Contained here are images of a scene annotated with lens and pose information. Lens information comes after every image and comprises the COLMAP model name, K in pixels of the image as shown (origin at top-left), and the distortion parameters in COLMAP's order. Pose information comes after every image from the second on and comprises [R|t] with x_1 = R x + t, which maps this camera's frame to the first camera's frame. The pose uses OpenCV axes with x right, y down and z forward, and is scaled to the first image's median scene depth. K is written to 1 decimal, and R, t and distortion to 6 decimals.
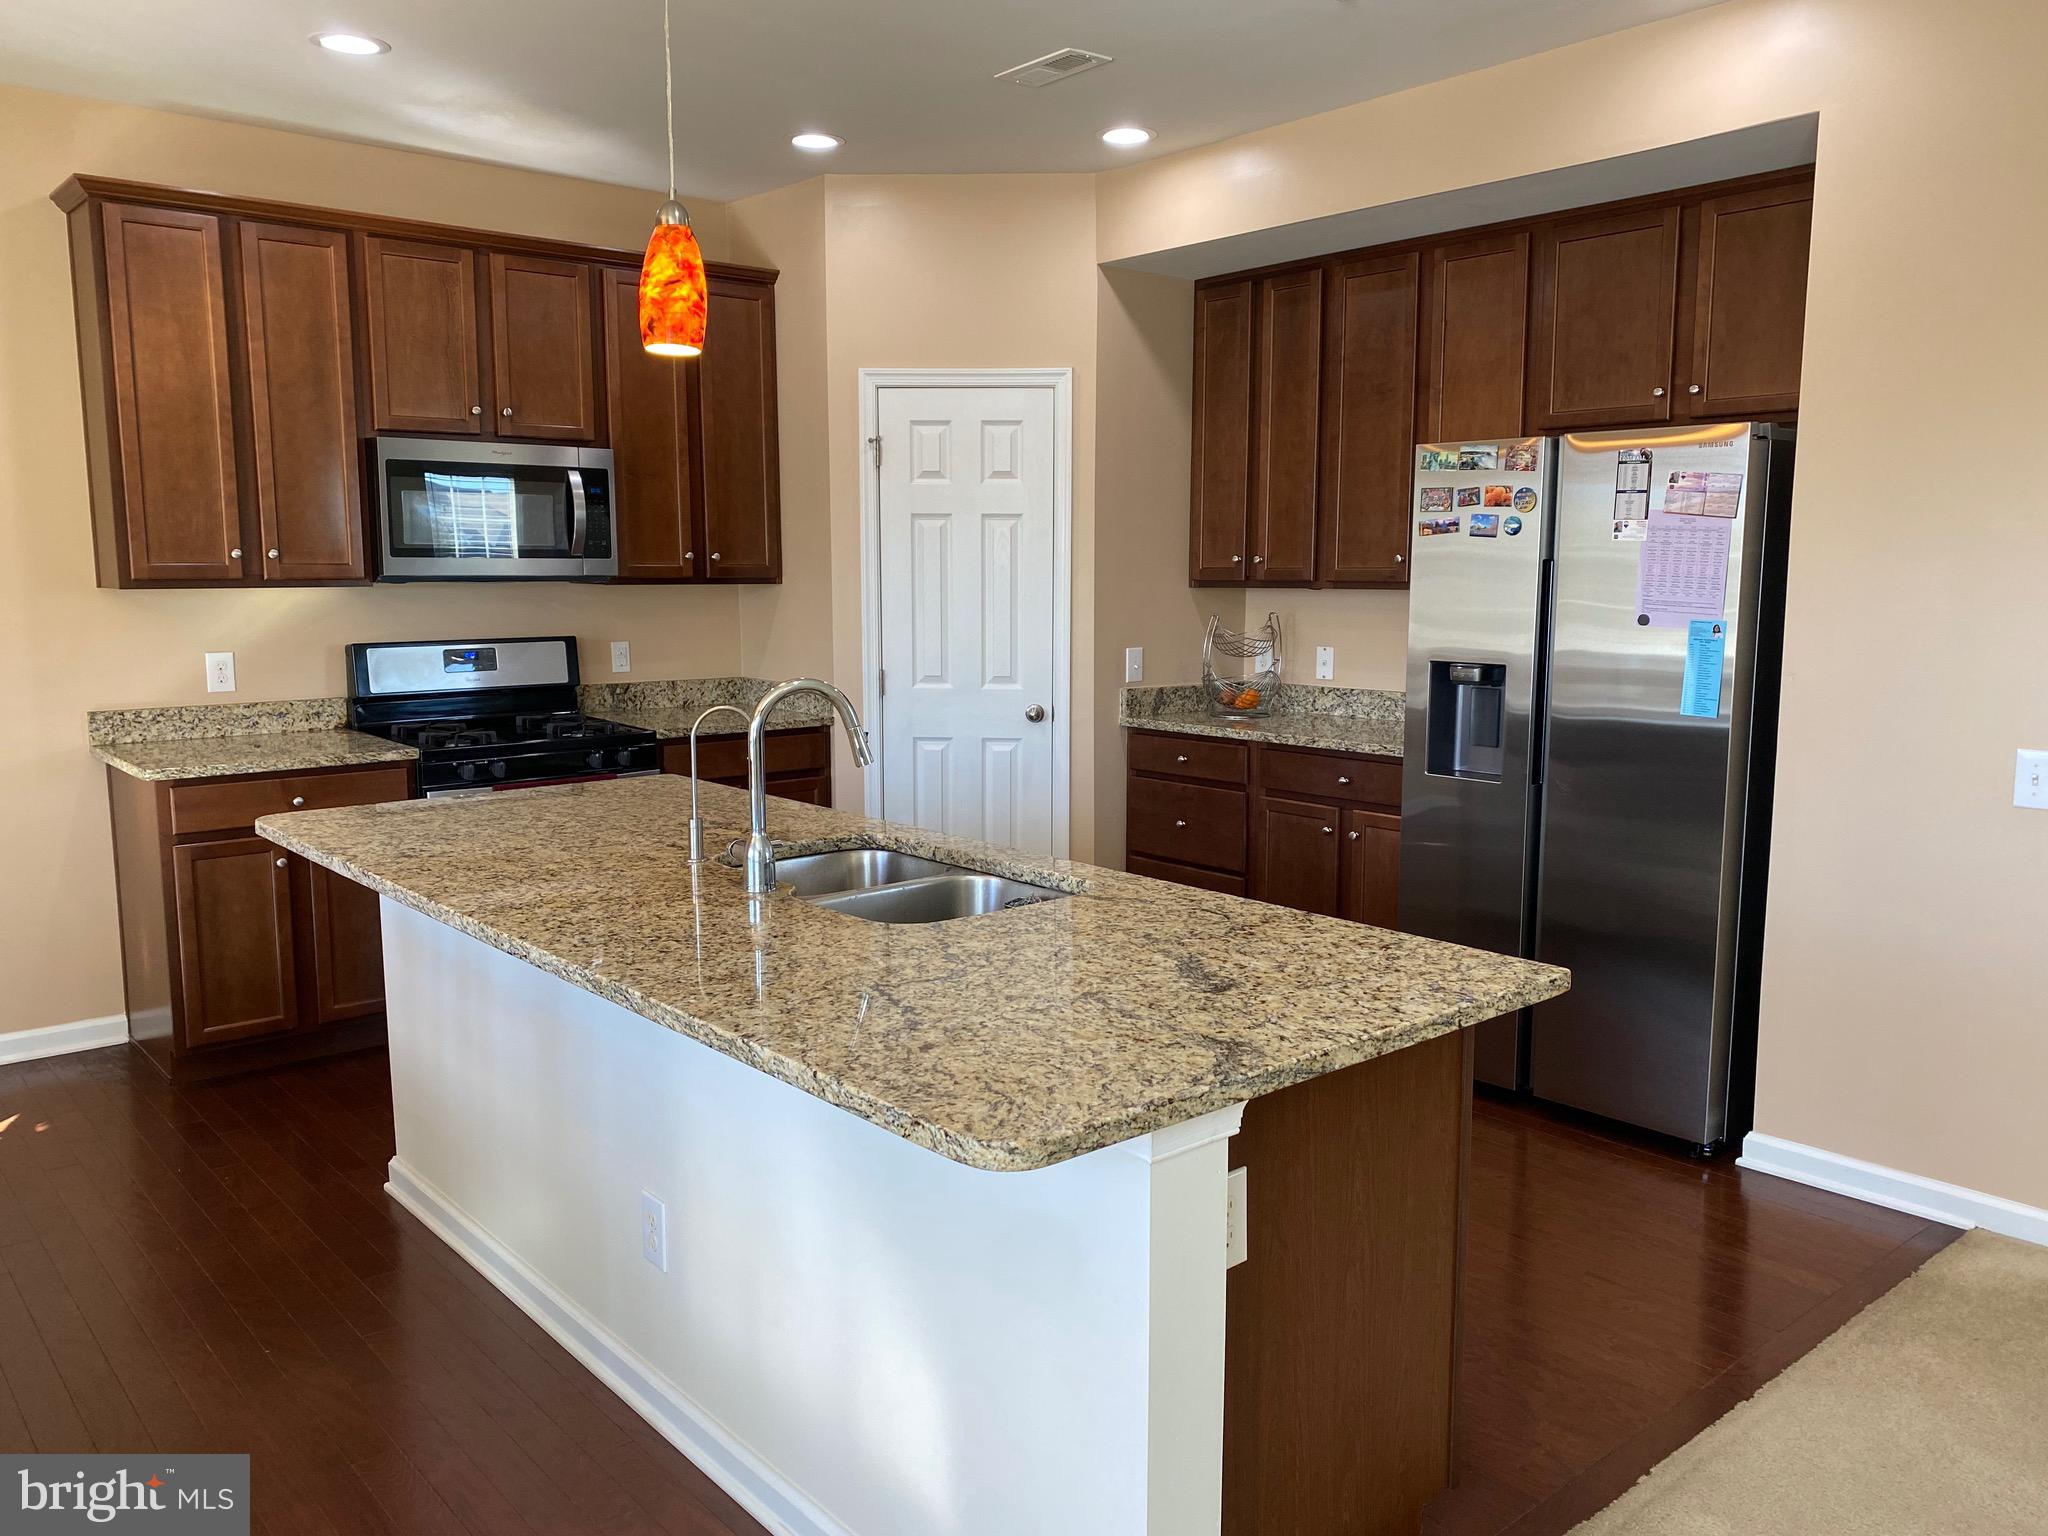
lens RADIAL K [[1545.8, 0, 1032.6], [0, 1545.8, 774.0], [0, 0, 1]] dist [0.034211, -0.036554]
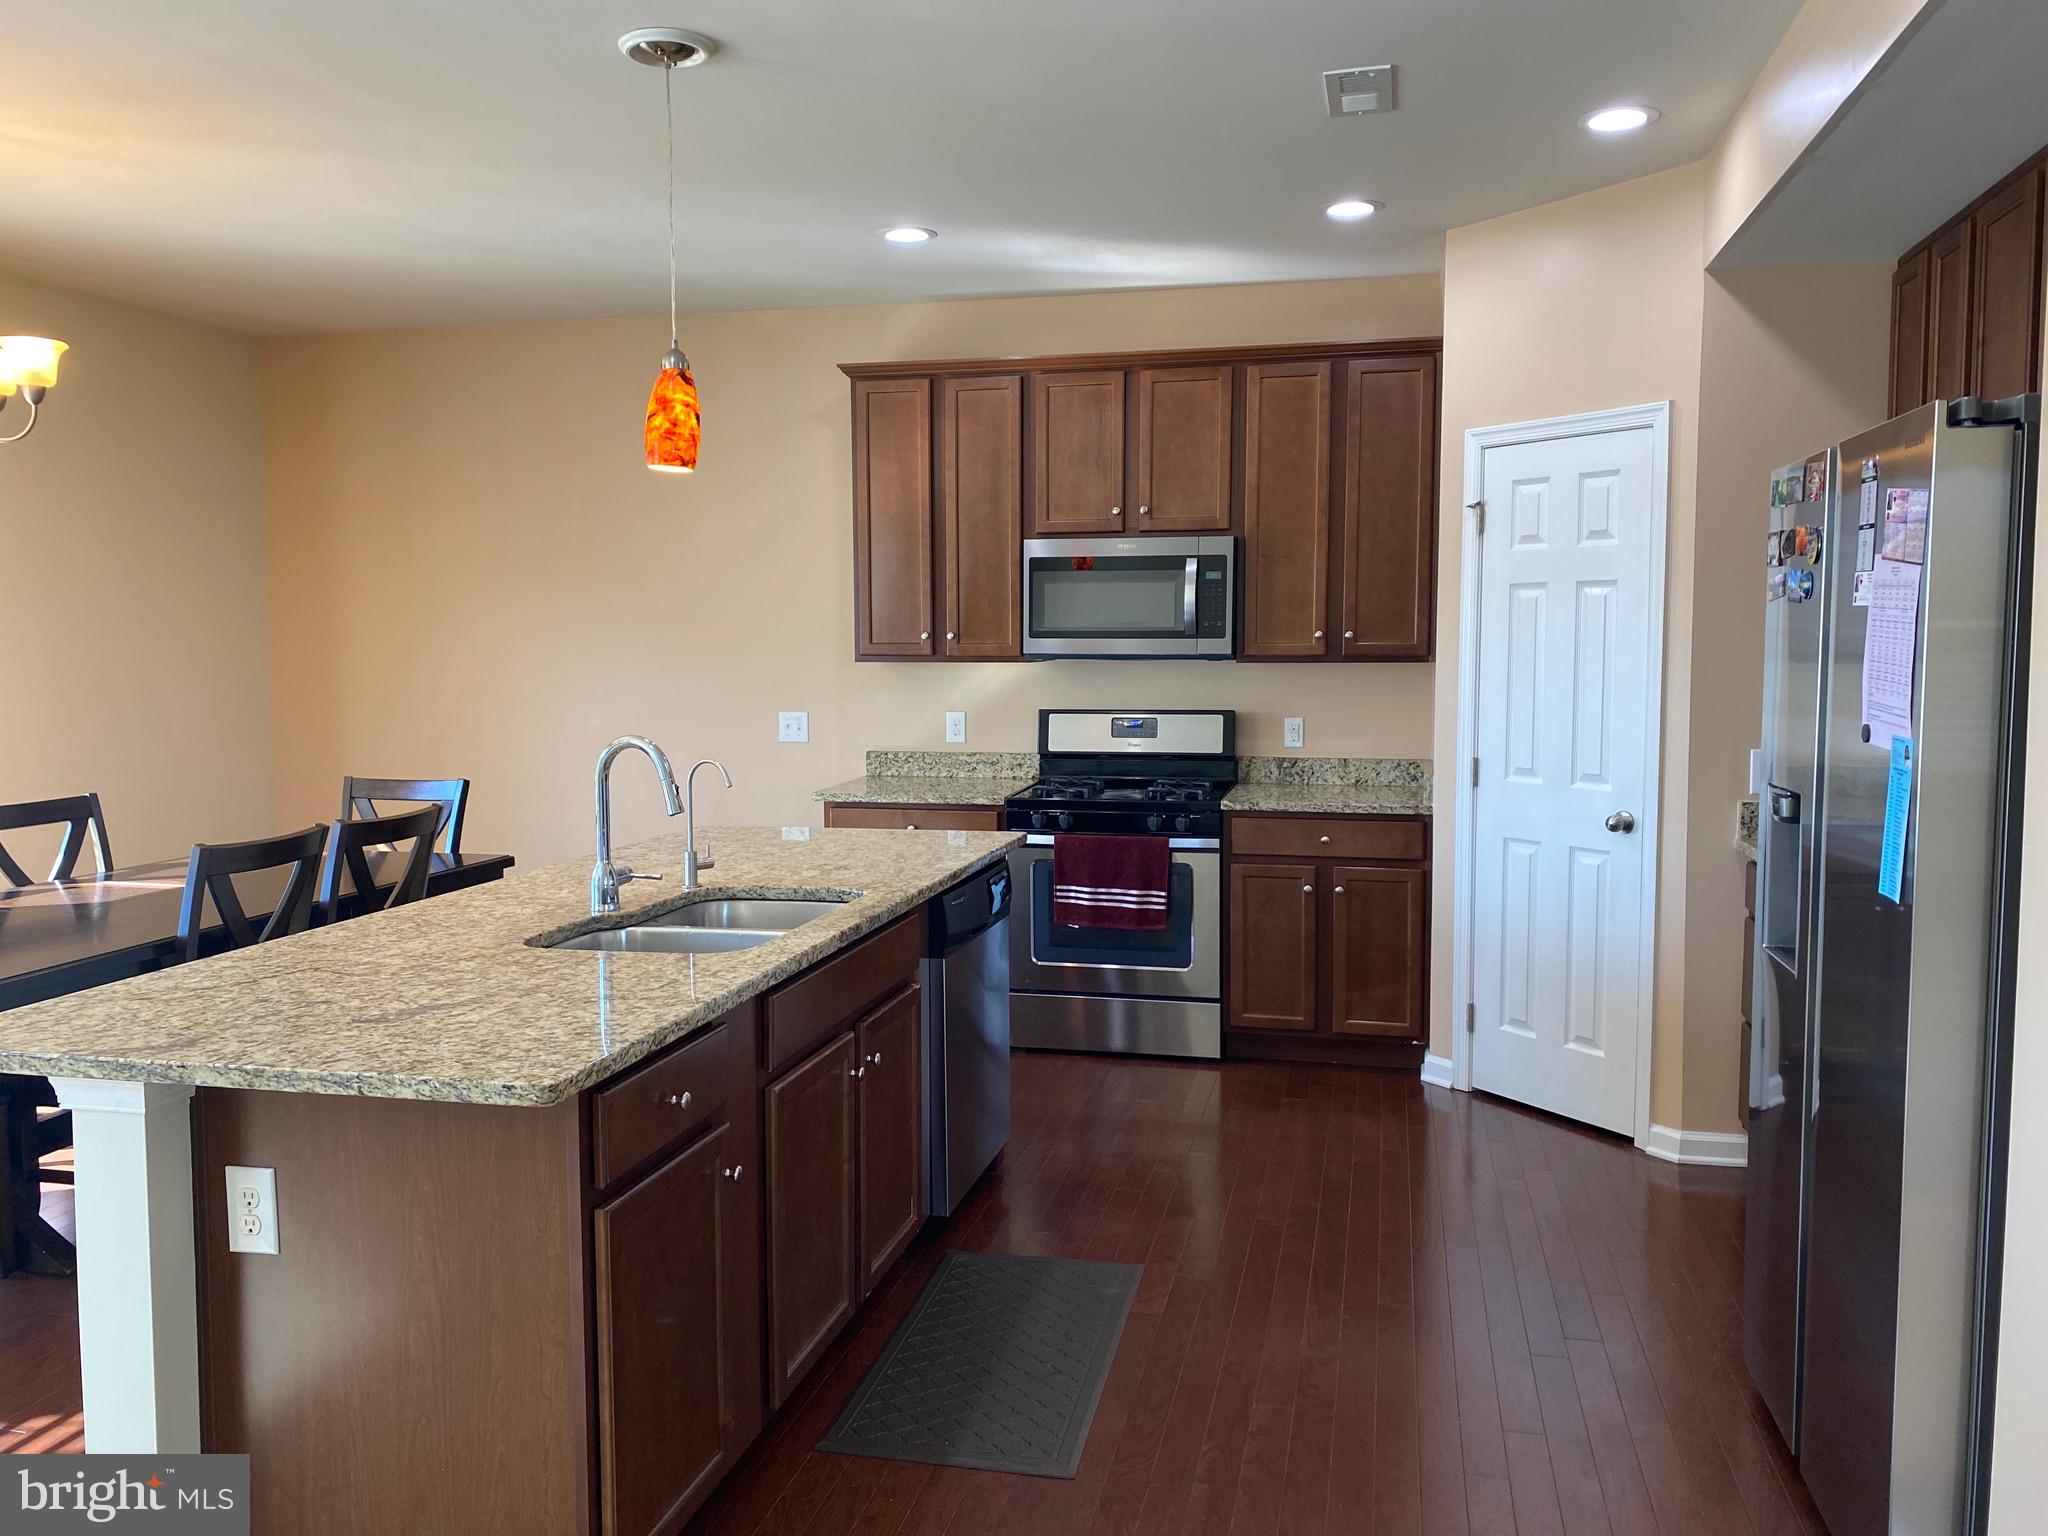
lens RADIAL K [[1545.8, 0, 1080.7], [0, 1545.8, 811.7], [0, 0, 1]] dist [0.034211, -0.036554]
pose [[0.587164, 0.085819, -0.804906, 0.582699], [-0.107769, 0.993800, 0.027343, -0.042448], [0.802262, 0.070689, 0.592772, 0.327585]]
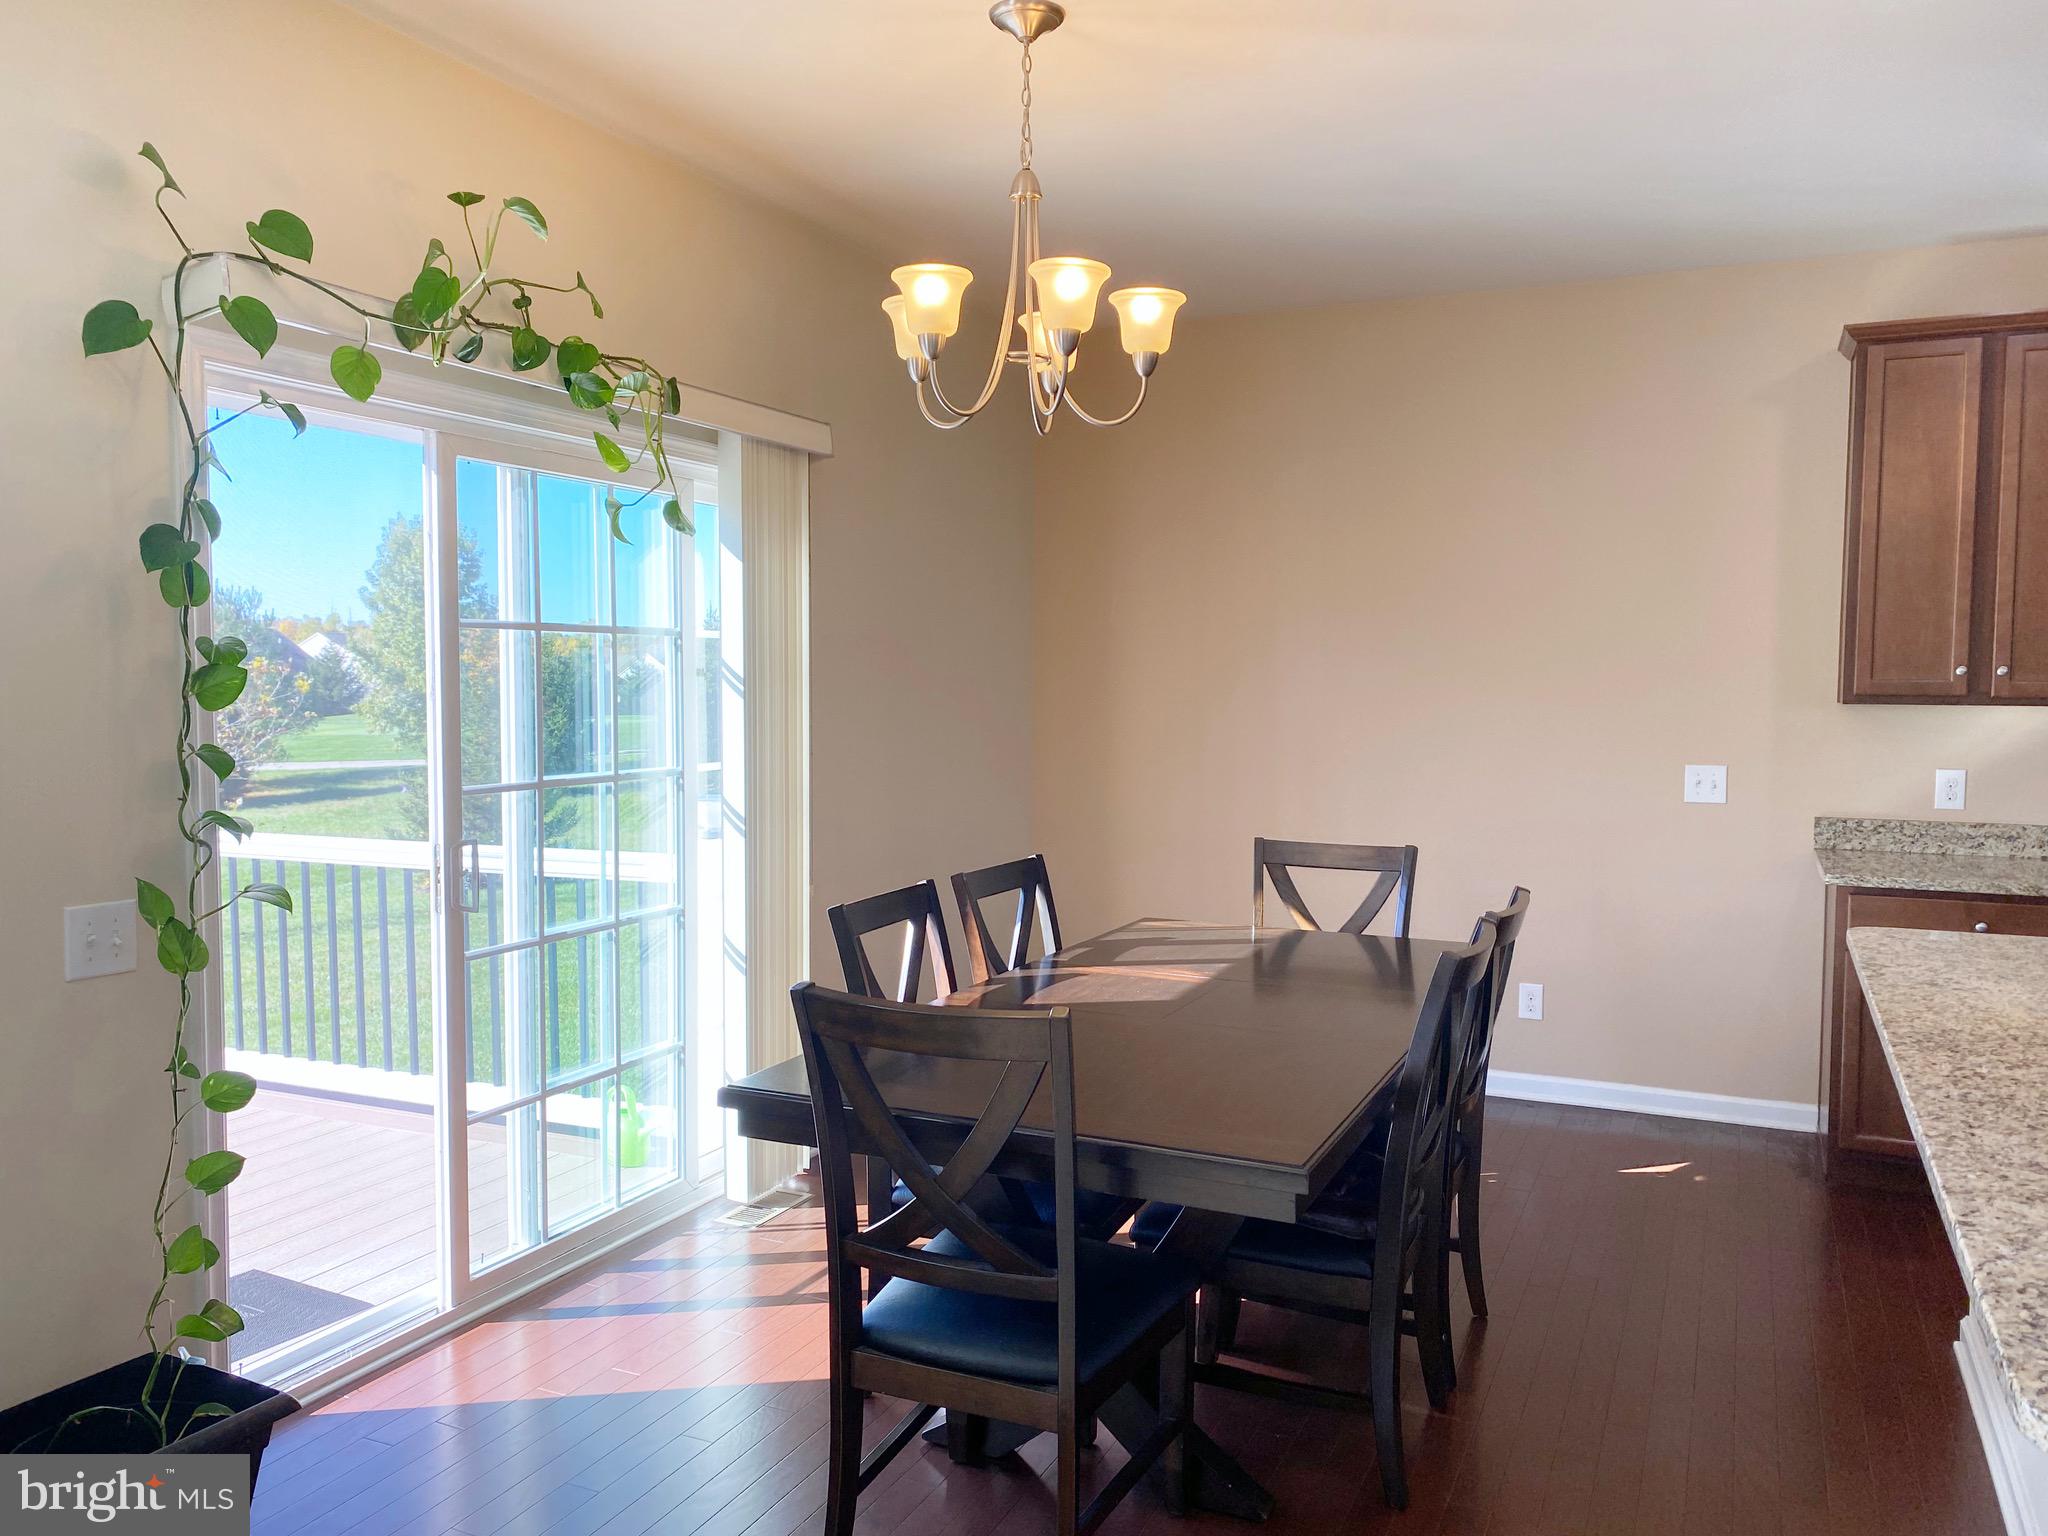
lens RADIAL K [[1545.8, 0, 1017.8], [0, 1545.8, 768.1], [0, 0, 1]] dist [0.034211, -0.036554]
pose [[0.394844, 0.055614, -0.917063, 0.153394], [-0.130065, 0.991497, 0.004128, -0.005816], [0.909495, 0.117648, 0.398720, 0.062967]]
